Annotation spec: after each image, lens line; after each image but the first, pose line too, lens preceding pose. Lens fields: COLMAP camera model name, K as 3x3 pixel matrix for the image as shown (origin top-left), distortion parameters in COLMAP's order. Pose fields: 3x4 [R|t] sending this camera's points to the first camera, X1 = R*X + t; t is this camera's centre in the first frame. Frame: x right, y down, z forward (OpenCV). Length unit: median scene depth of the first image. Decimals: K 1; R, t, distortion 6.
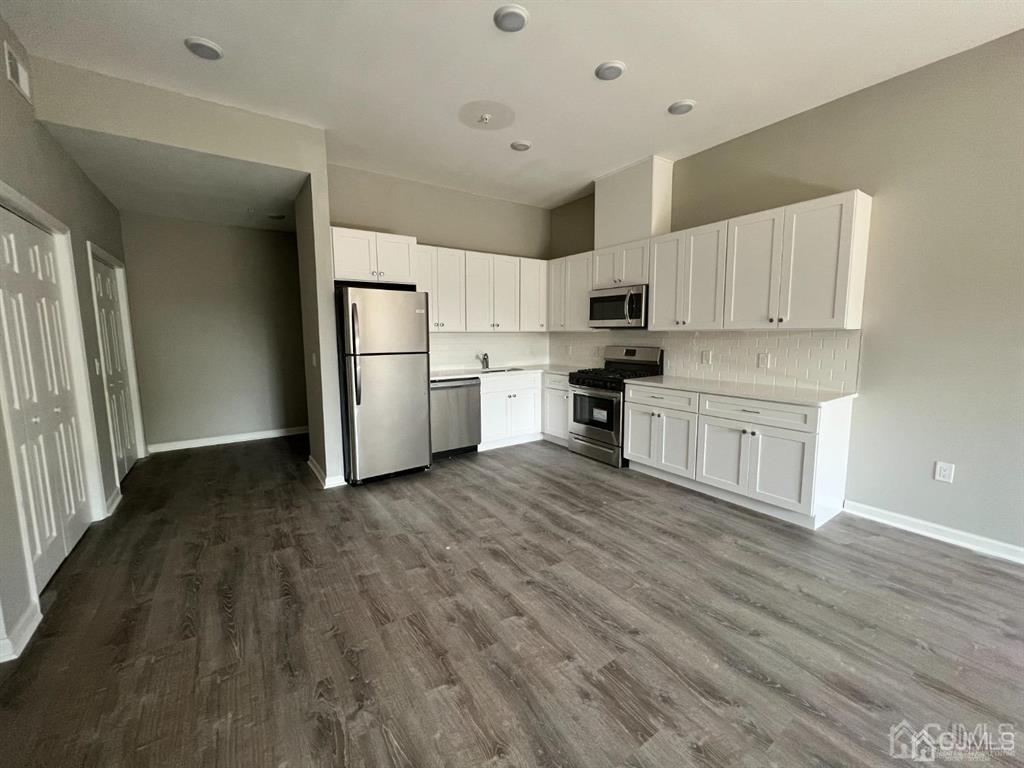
lens RADIAL K [[408.7, 0, 509.4], [0, 408.7, 379.2], [0, 0, 1]] dist [0.002044, 0.000338]
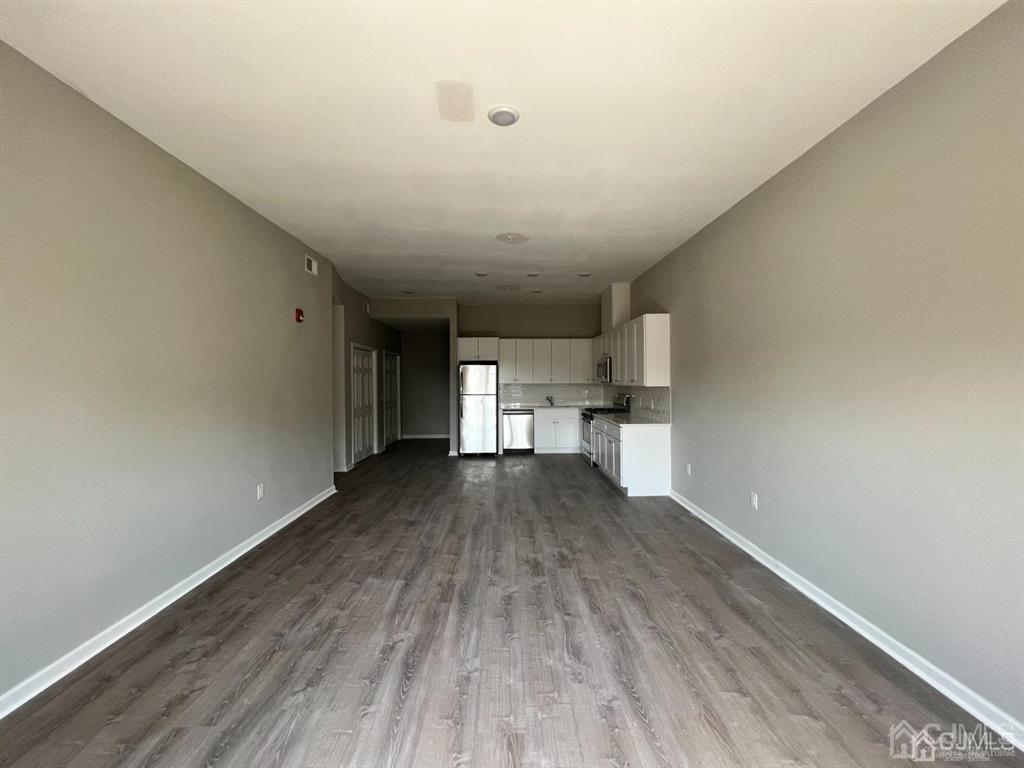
lens RADIAL K [[408.7, 0, 509.4], [0, 408.7, 379.2], [0, 0, 1]] dist [0.002044, 0.000338]
pose [[0.833623, 0.003023, -0.552326, 1.098941], [-0.062667, 0.994045, -0.089142, 0.038474], [0.548768, 0.108924, 0.828848, -0.719156]]
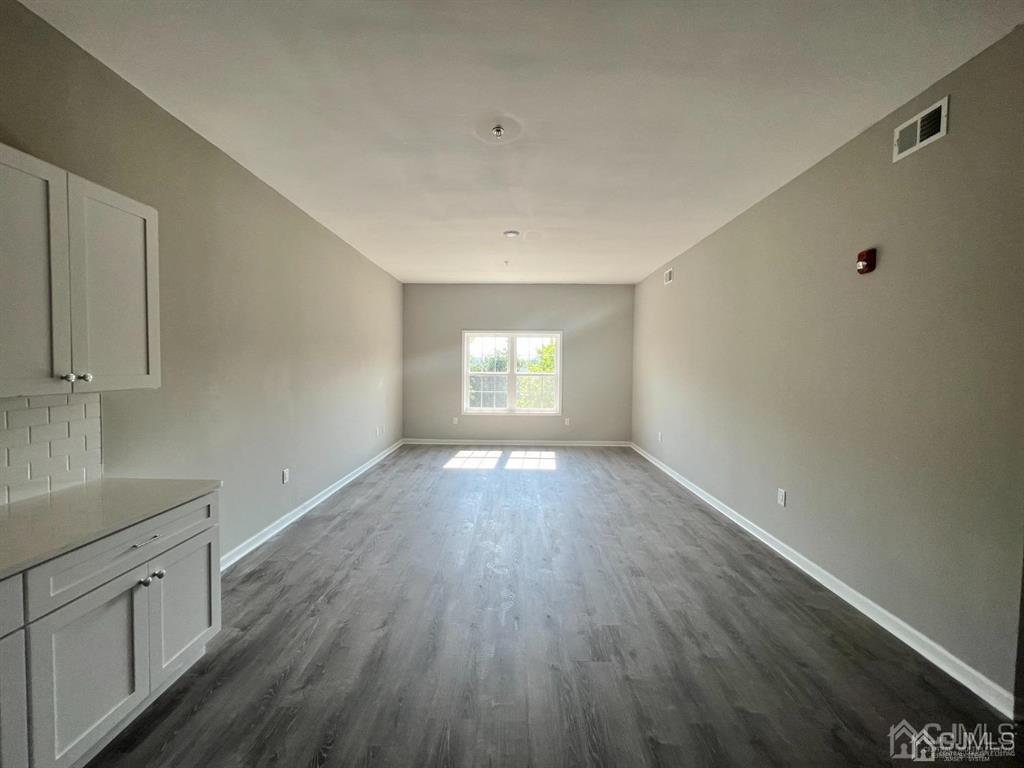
lens RADIAL K [[408.7, 0, 509.4], [0, 408.7, 379.2], [0, 0, 1]] dist [0.002044, 0.000338]
pose [[-0.817715, -0.021750, 0.575212, -0.115411], [0.060625, 0.990474, 0.123637, -0.160697], [-0.572421, 0.135972, -0.808607, 1.020543]]
